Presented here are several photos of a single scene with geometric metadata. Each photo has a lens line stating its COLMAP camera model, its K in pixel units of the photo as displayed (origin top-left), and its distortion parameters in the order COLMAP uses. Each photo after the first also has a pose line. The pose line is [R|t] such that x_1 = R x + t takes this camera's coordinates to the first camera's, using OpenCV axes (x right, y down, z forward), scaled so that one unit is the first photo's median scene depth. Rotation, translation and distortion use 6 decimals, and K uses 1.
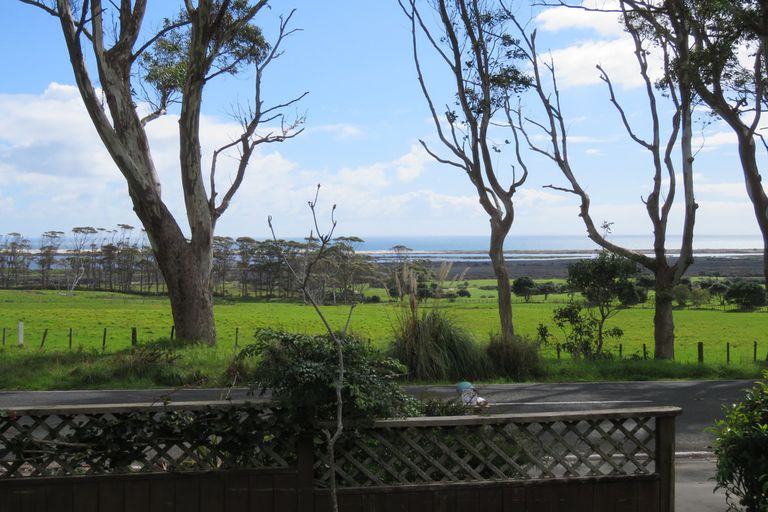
lens RADIAL K [[1084.3, 0, 383.9], [0, 1084.3, 254.7], [0, 0, 1]] dist [0.007836, 0.000000]
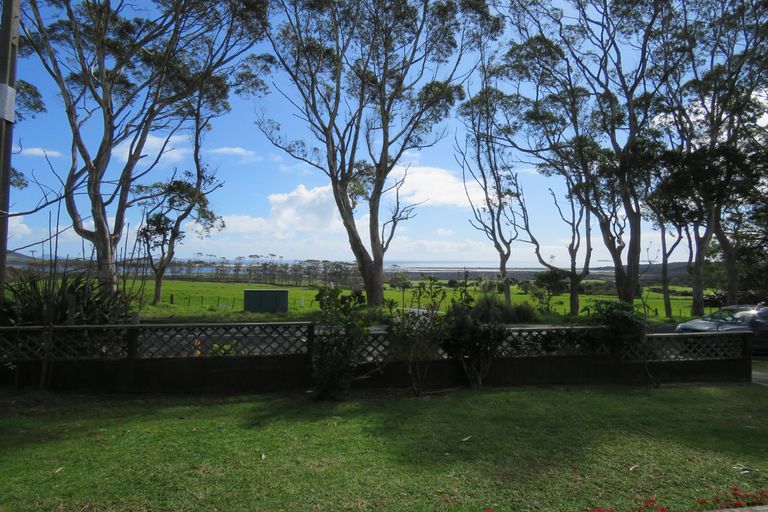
lens RADIAL K [[484.4, 0, 384.2], [0, 484.4, 258.8], [0, 0, 1]] dist [-0.004847, -0.000790]
pose [[0.999886, 0.011330, 0.010010, -0.160528], [-0.011120, 0.999723, -0.020760, 0.001400], [-0.010242, 0.020647, 0.999734, -0.031094]]
